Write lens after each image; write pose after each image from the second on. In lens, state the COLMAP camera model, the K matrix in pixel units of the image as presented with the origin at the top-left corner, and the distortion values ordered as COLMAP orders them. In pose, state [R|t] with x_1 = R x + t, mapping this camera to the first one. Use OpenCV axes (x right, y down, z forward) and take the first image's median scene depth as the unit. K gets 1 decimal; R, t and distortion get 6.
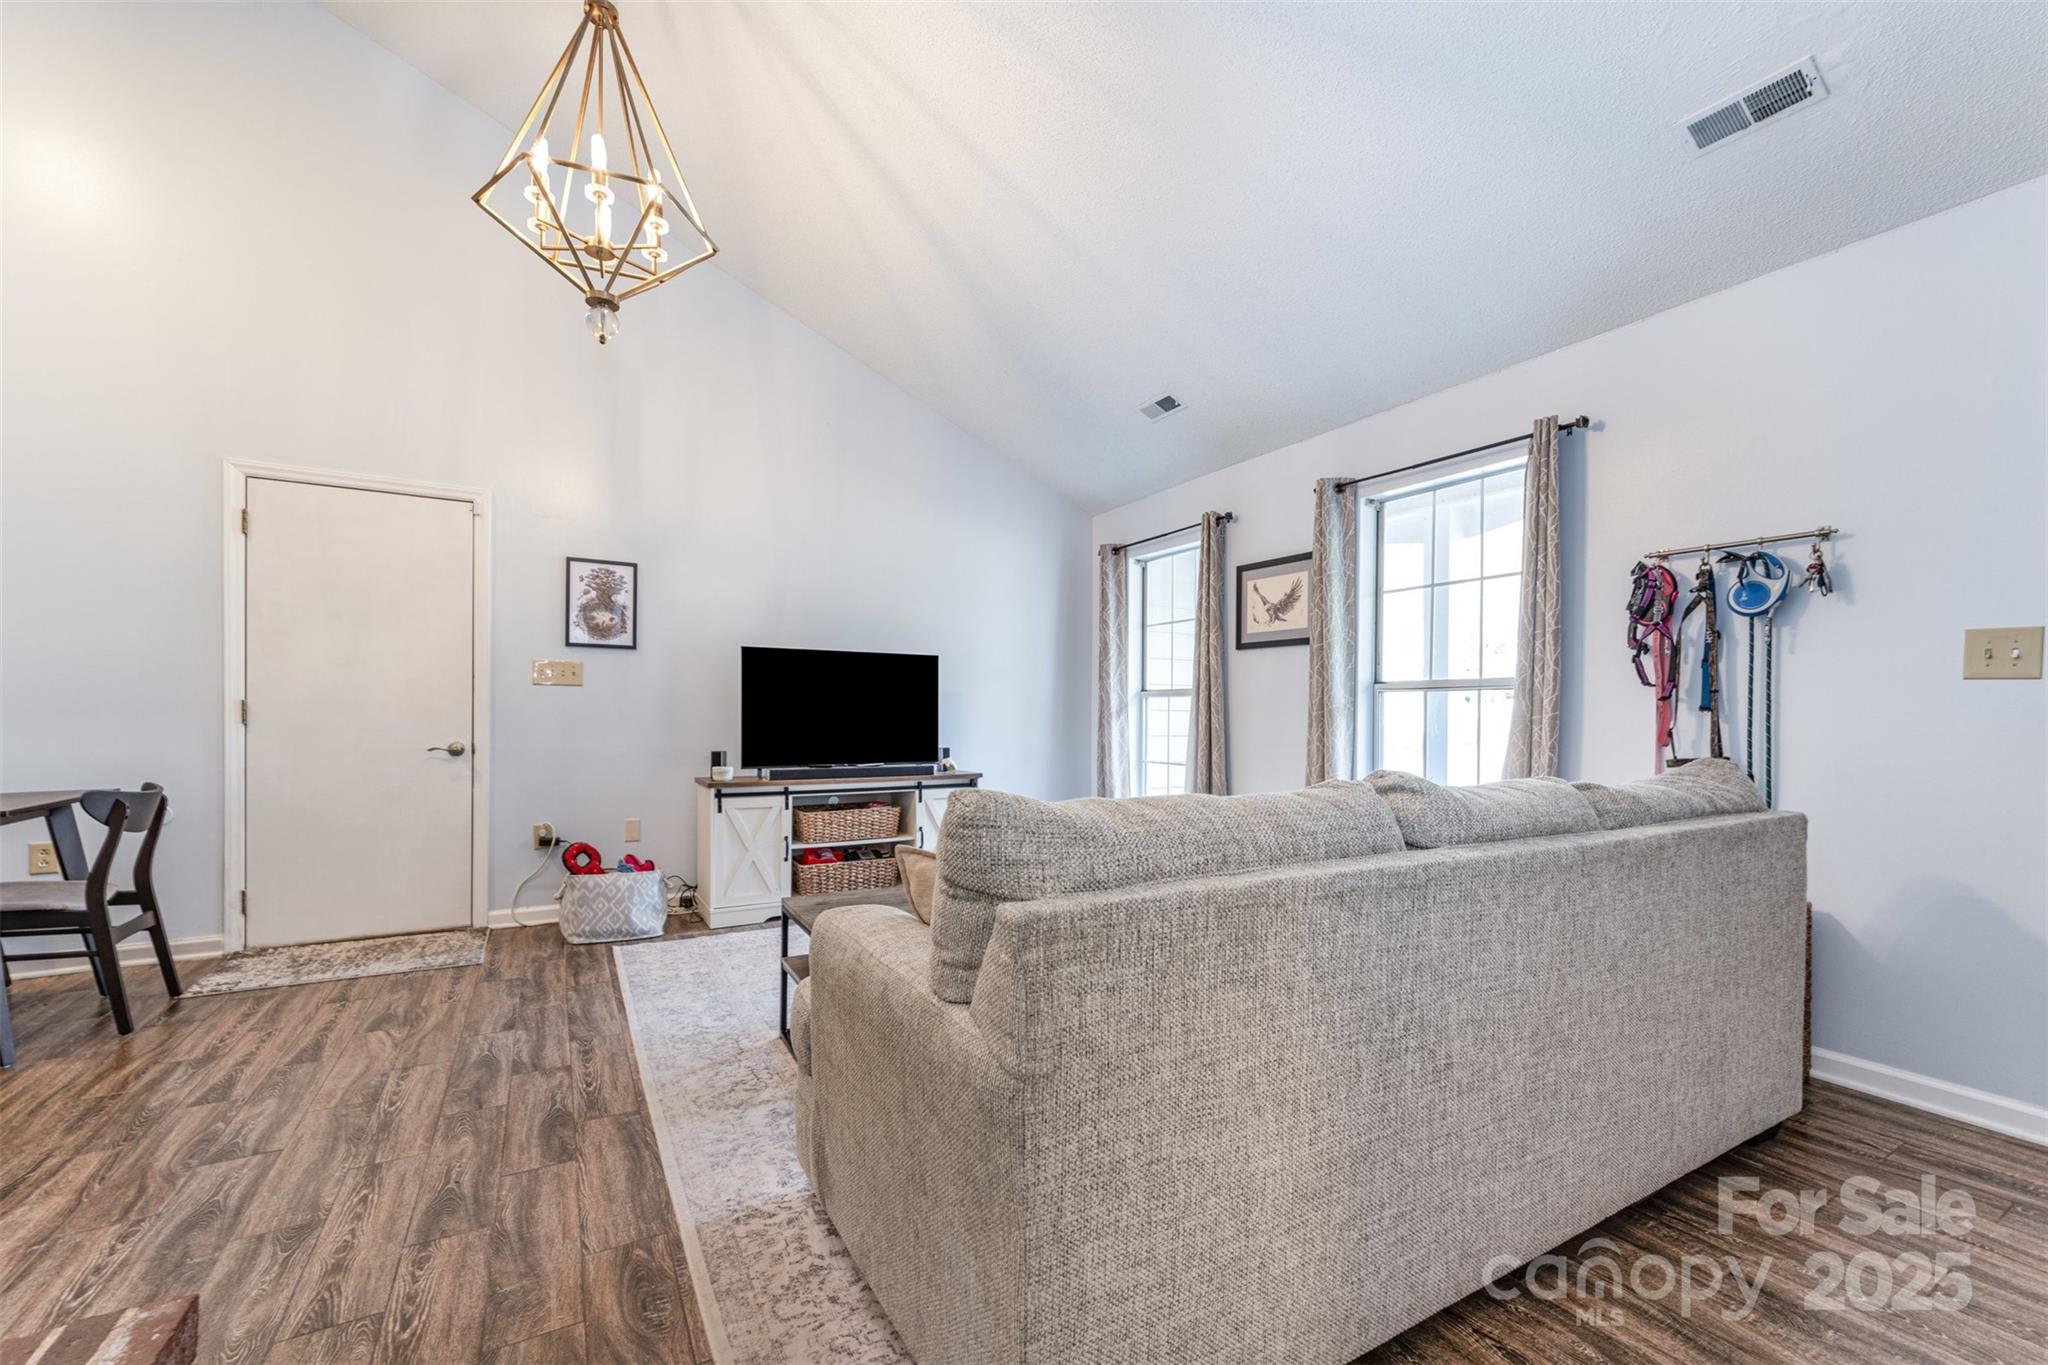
lens RADIAL K [[825.1, 0, 1055.0], [0, 825.1, 712.8], [0, 0, 1]] dist [0.000008, 0.000922]
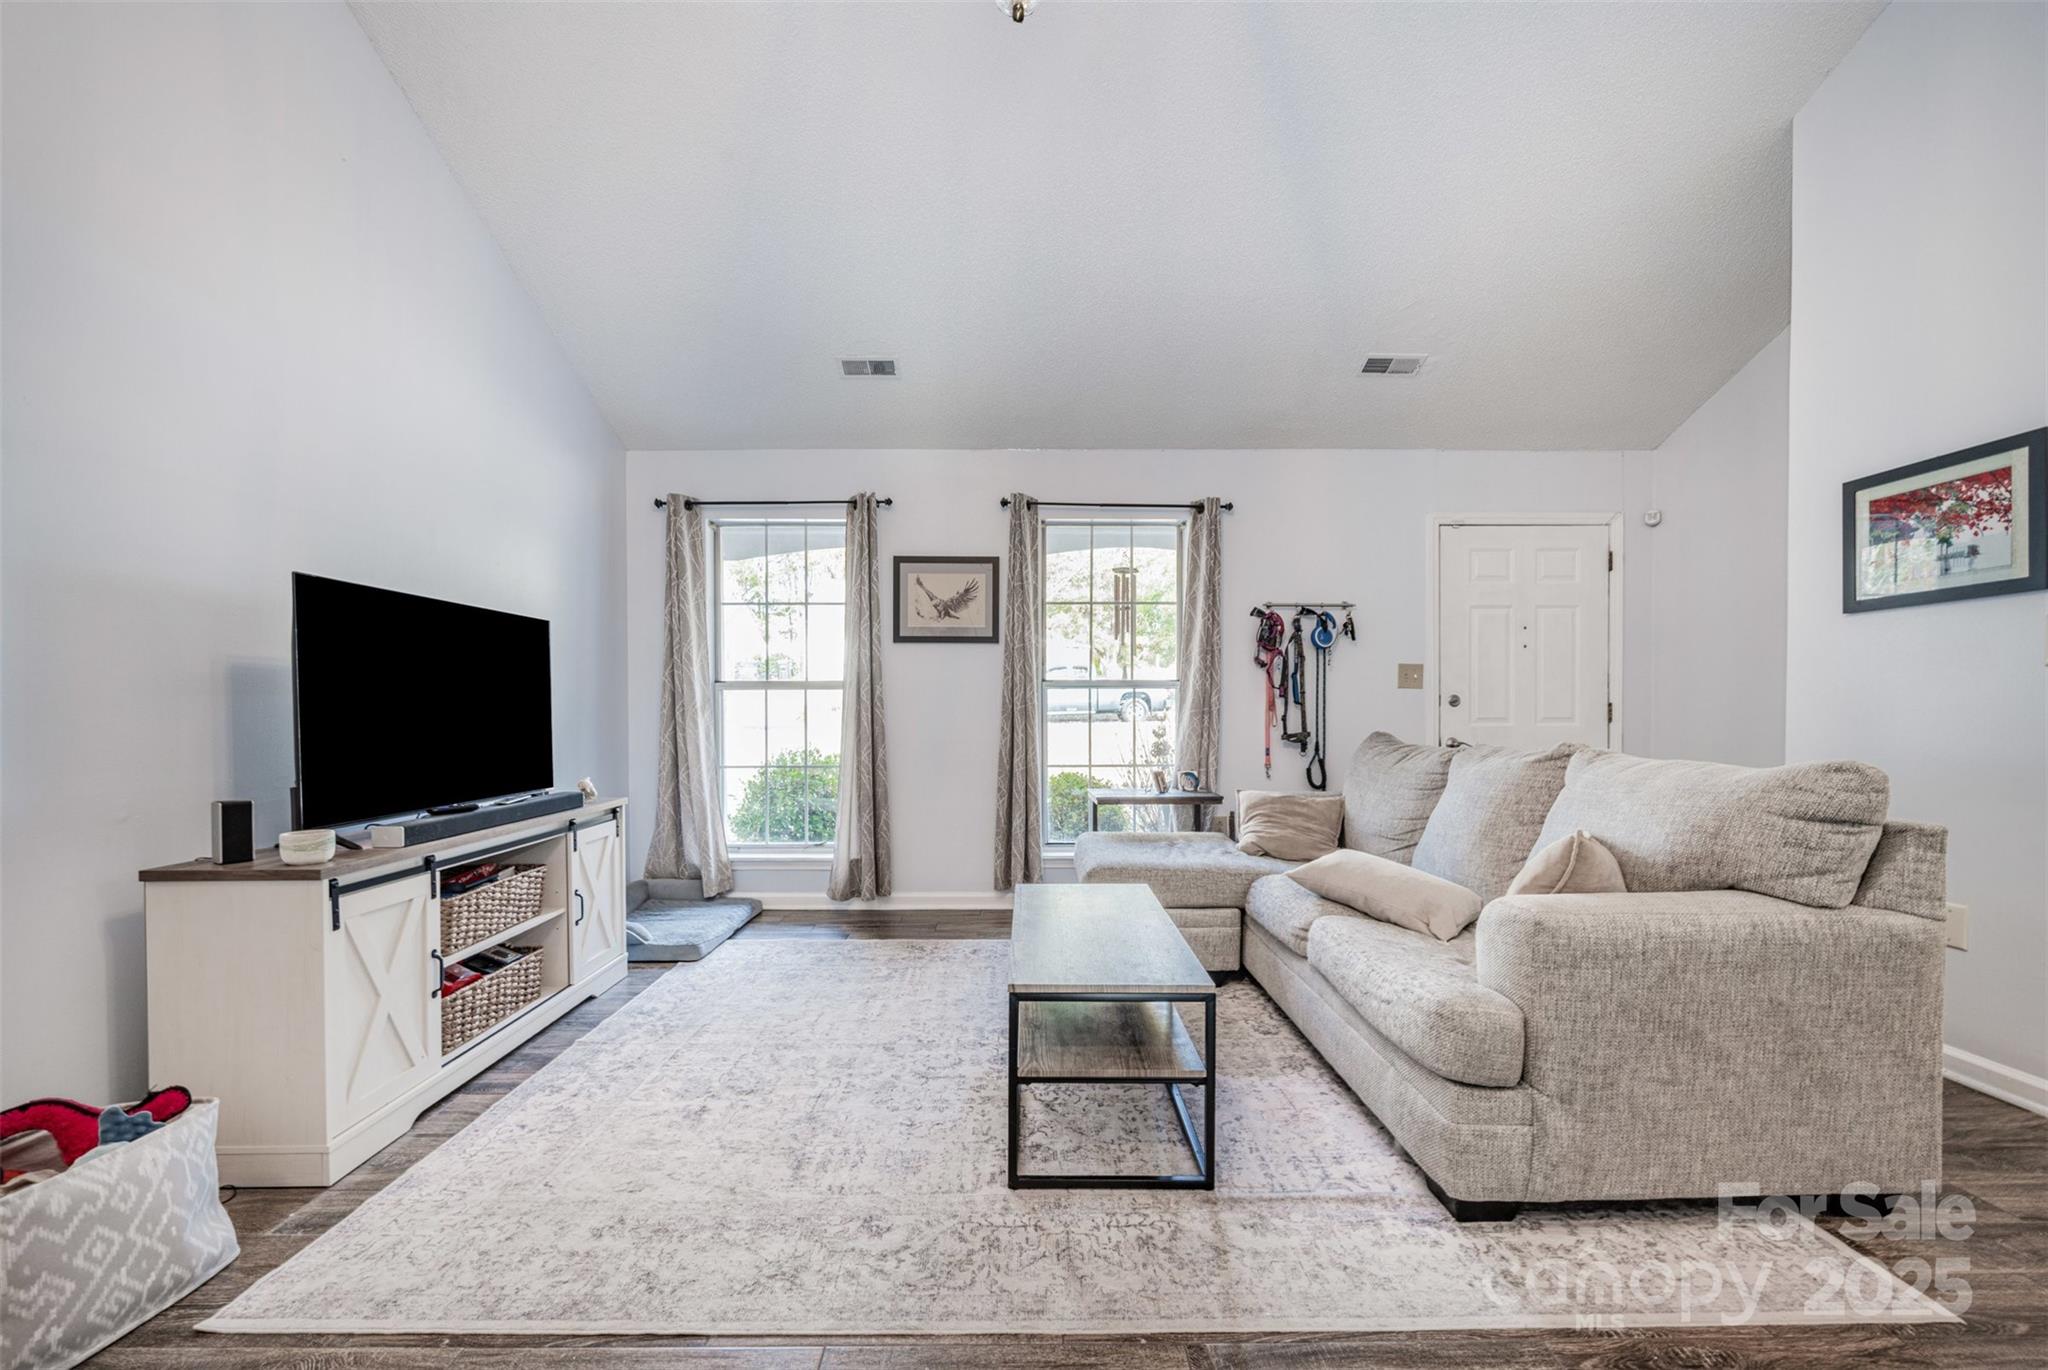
lens RADIAL K [[825.1, 0, 1017.6], [0, 825.1, 725.9], [0, 0, 1]] dist [0.000008, 0.000922]
pose [[0.504755, -0.020018, 0.863031, -0.571058], [0.007050, 0.999793, 0.019067, 0.002579], [-0.863234, -0.003540, 0.504792, 0.416084]]
